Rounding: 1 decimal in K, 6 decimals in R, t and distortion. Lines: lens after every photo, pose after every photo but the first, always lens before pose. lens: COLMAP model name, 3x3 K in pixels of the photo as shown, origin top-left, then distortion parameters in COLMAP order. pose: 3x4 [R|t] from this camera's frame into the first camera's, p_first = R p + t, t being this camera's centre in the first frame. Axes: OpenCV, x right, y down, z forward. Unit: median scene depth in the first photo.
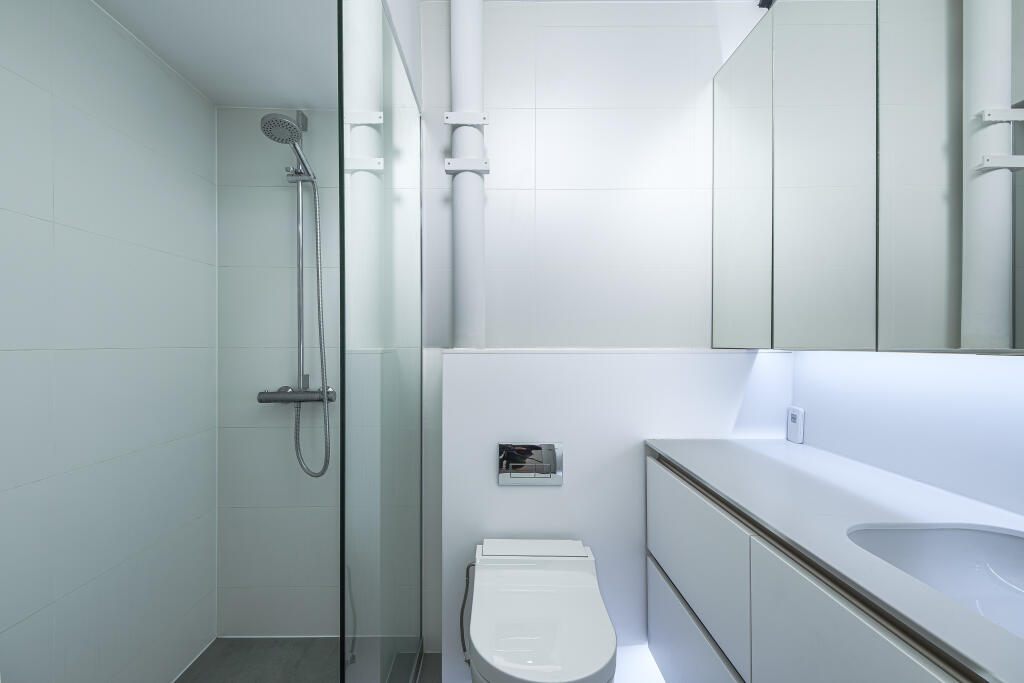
lens RADIAL K [[450.4, 0, 505.8], [0, 450.4, 349.7], [0, 0, 1]] dist [0.027407, -0.000009]
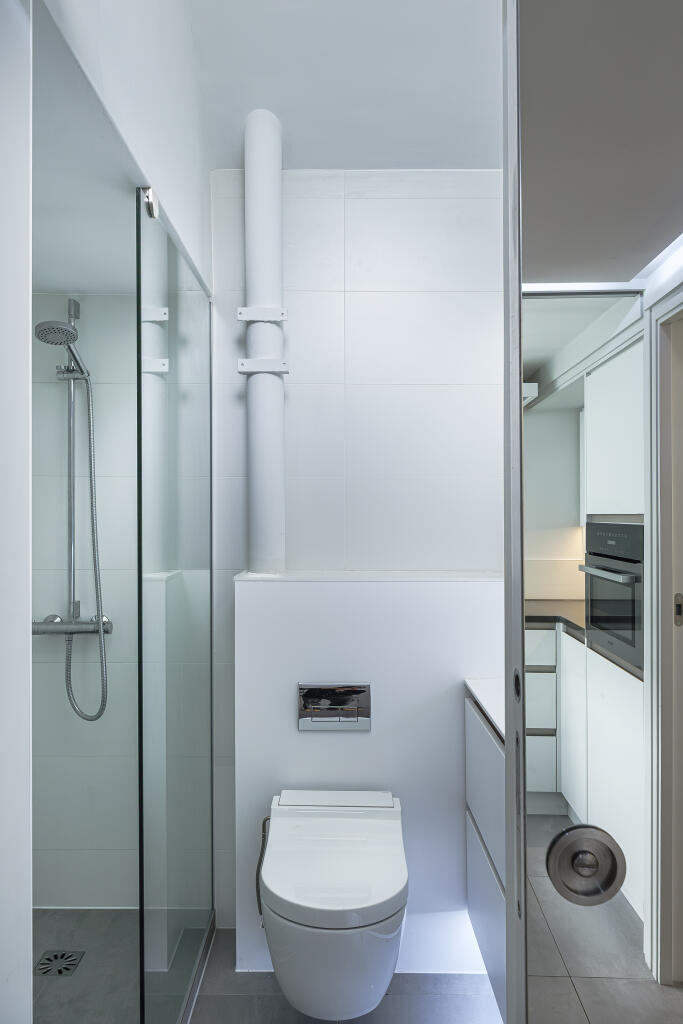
lens RADIAL K [[750.3, 0, 338.3], [0, 750.3, 525.3], [0, 0, 1]] dist [0.005908, 0.000724]
pose [[0.999868, -0.001847, -0.016147, 0.080655], [0.001884, 0.999996, 0.002260, -0.098500], [0.016143, -0.002291, 0.999867, -0.440078]]
